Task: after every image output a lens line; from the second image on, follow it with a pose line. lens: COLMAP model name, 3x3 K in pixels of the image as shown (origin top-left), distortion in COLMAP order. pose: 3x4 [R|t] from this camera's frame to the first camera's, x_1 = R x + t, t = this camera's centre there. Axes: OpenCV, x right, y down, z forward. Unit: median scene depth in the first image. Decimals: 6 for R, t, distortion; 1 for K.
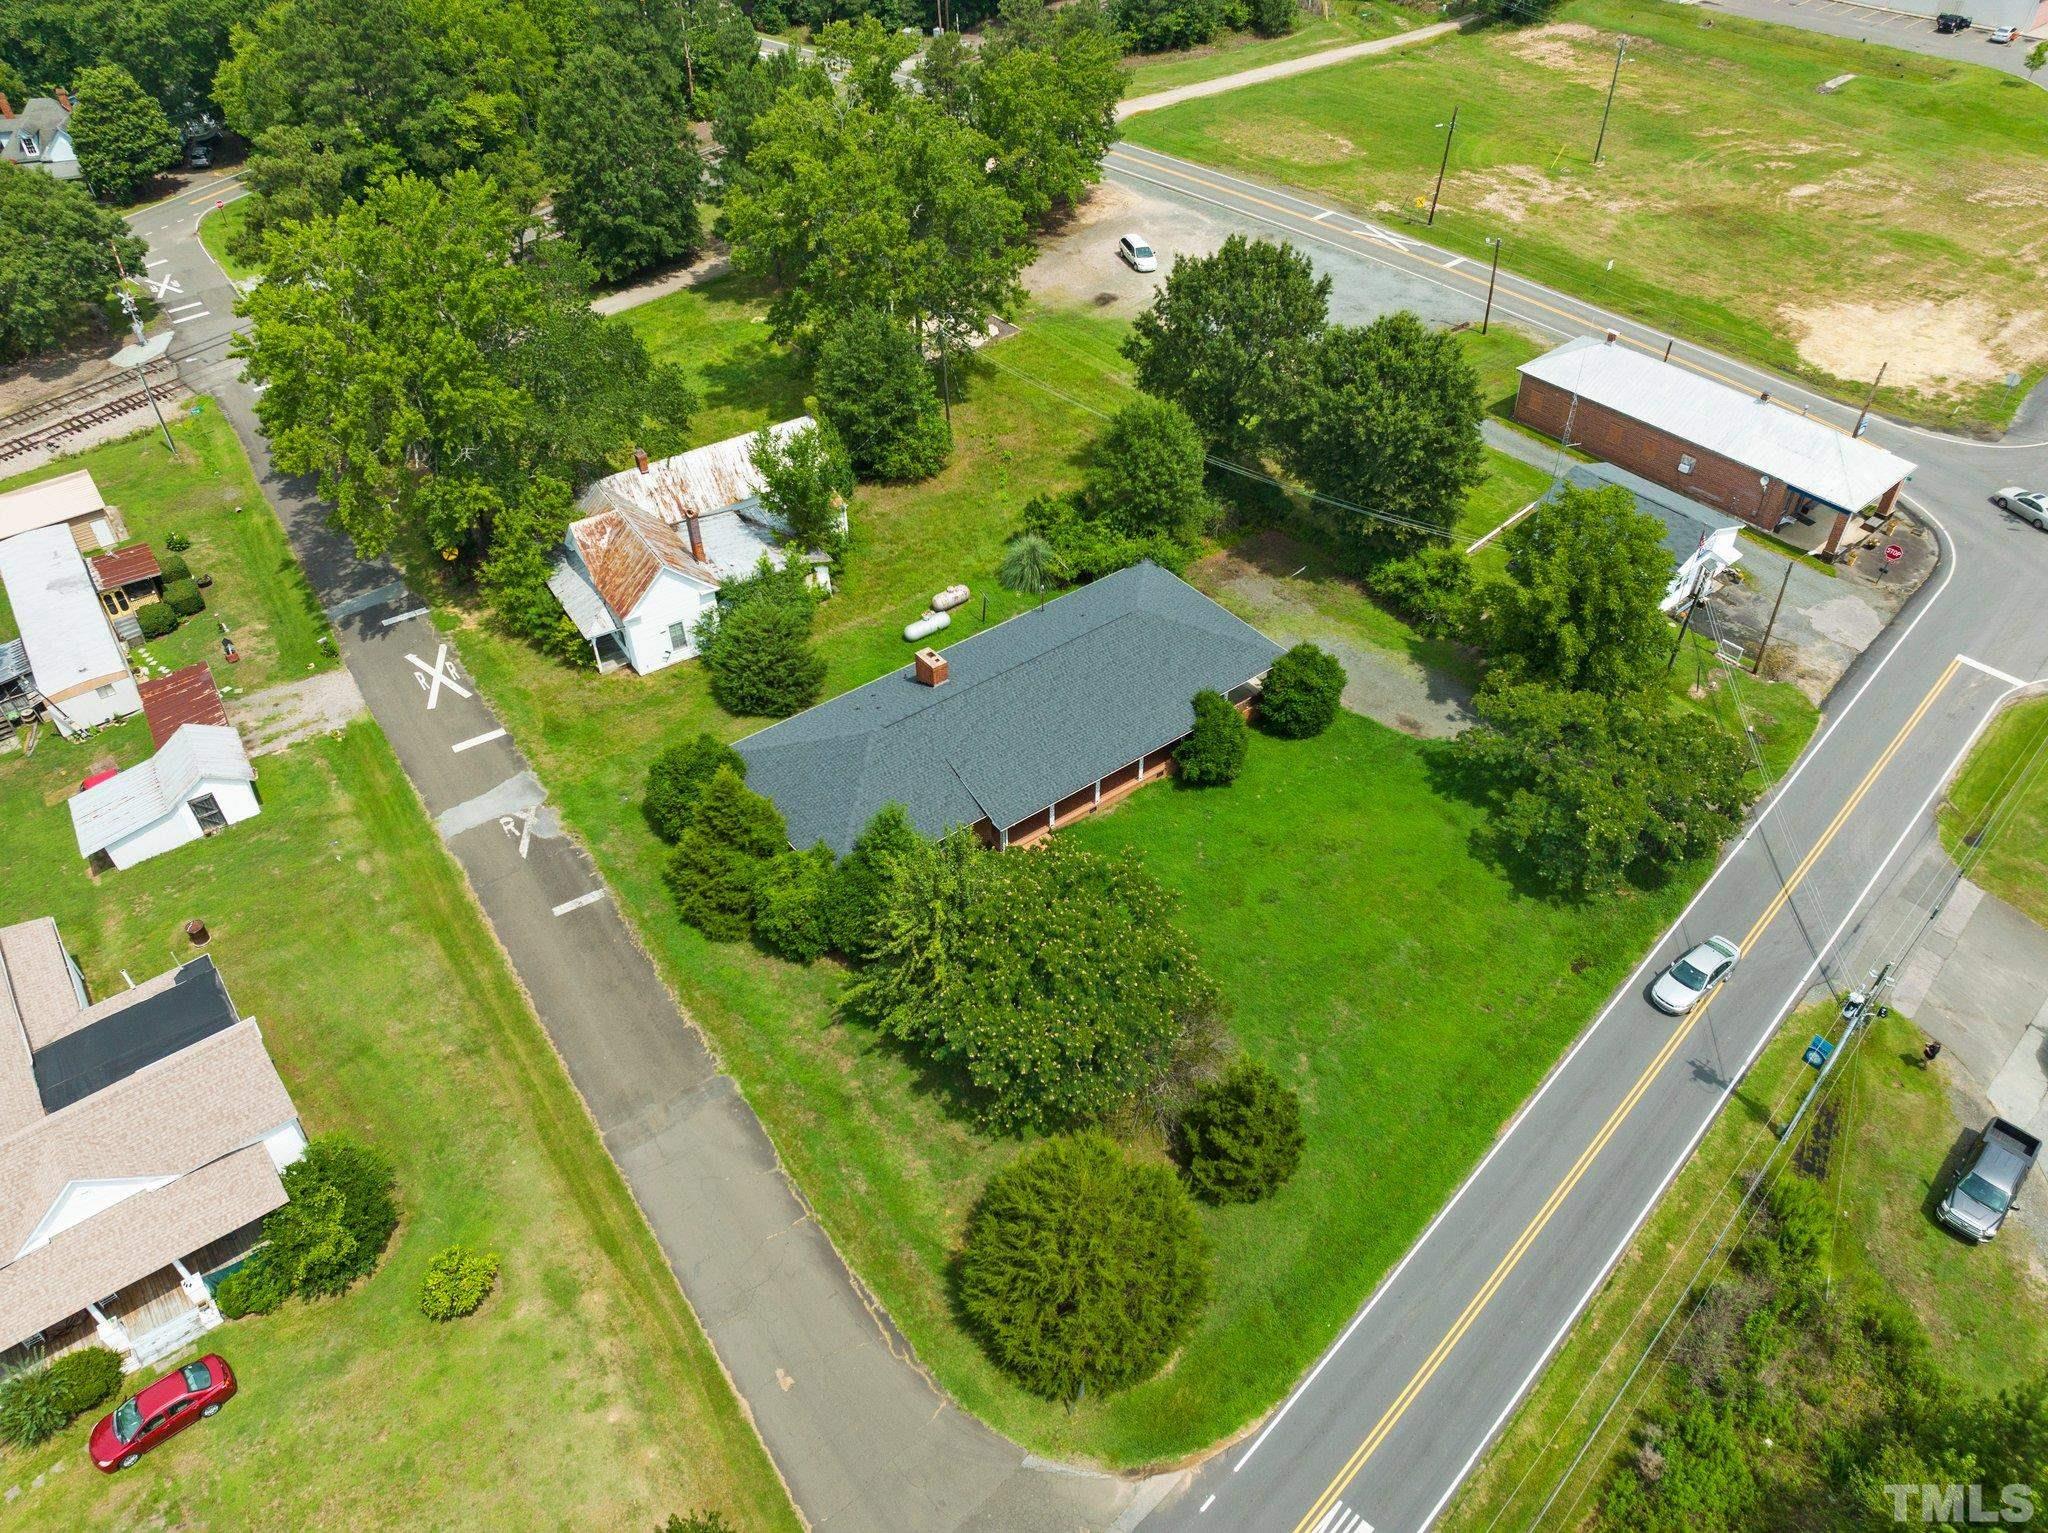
lens RADIAL K [[1435.3, 0, 1024.0], [0, 1435.3, 766.5], [0, 0, 1]] dist [-0.064018, 0.039767]
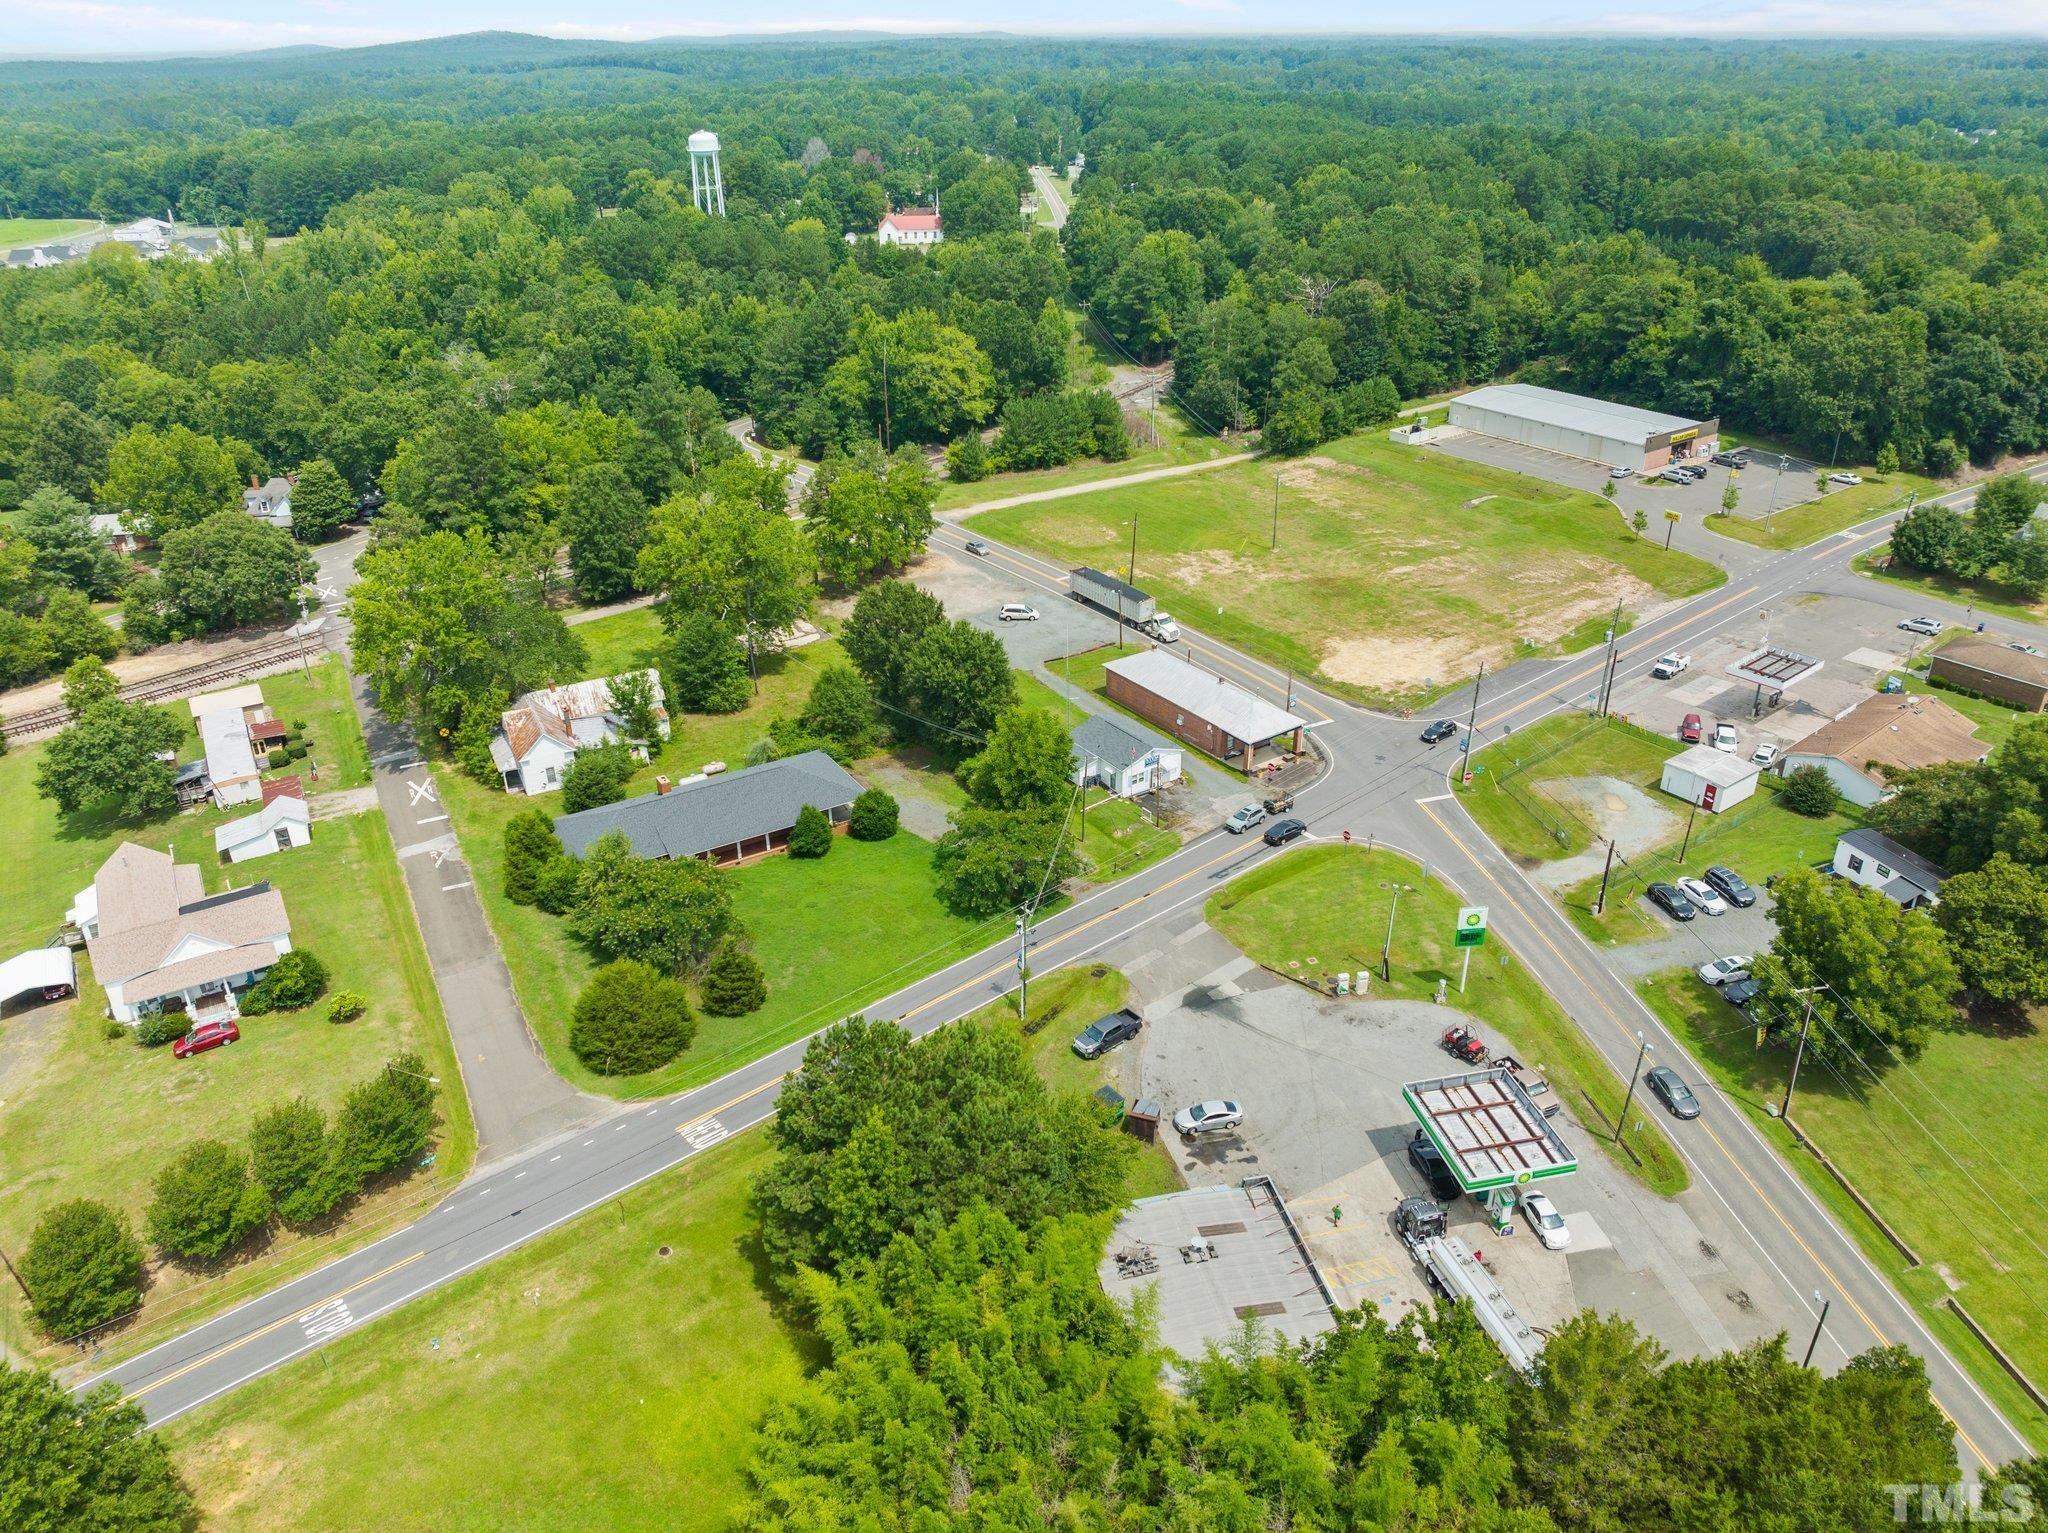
lens RADIAL K [[1418.3, 0, 1024.0], [0, 1418.3, 766.5], [0, 0, 1]] dist [-0.042486, -0.005998]
pose [[0.995585, 0.045721, -0.081979, 0.441485], [-0.064359, 0.968239, -0.241603, 0.257230], [0.068330, 0.245812, 0.966906, -0.609520]]
